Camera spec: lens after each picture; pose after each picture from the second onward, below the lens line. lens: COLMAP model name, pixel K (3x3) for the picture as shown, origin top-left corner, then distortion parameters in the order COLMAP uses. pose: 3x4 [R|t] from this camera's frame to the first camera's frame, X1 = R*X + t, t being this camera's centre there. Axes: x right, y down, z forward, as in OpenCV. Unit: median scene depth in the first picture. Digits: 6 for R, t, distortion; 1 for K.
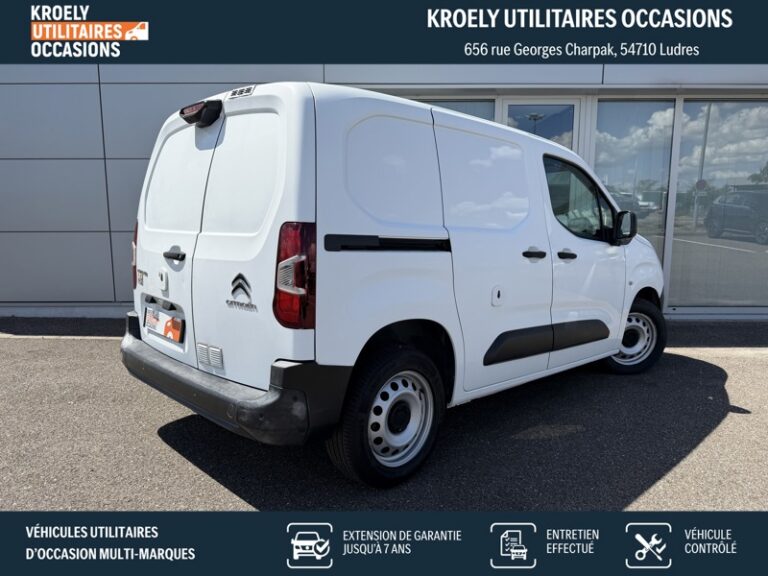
lens RADIAL K [[547.3, 0, 384.0], [0, 547.3, 288.0], [0, 0, 1]] dist [0.005648, -0.002853]
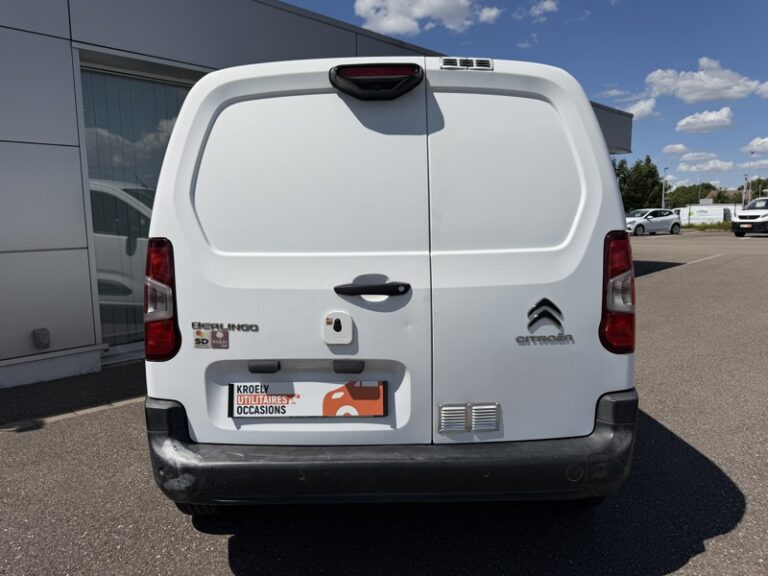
lens RADIAL K [[543.2, 0, 384.8], [0, 543.2, 292.5], [0, 0, 1]] dist [0.006063, -0.002358]
pose [[0.692835, -0.097045, 0.714536, -0.759797], [0.105650, 0.993871, 0.032542, -0.066674], [-0.713314, 0.052945, 0.698841, 0.480640]]
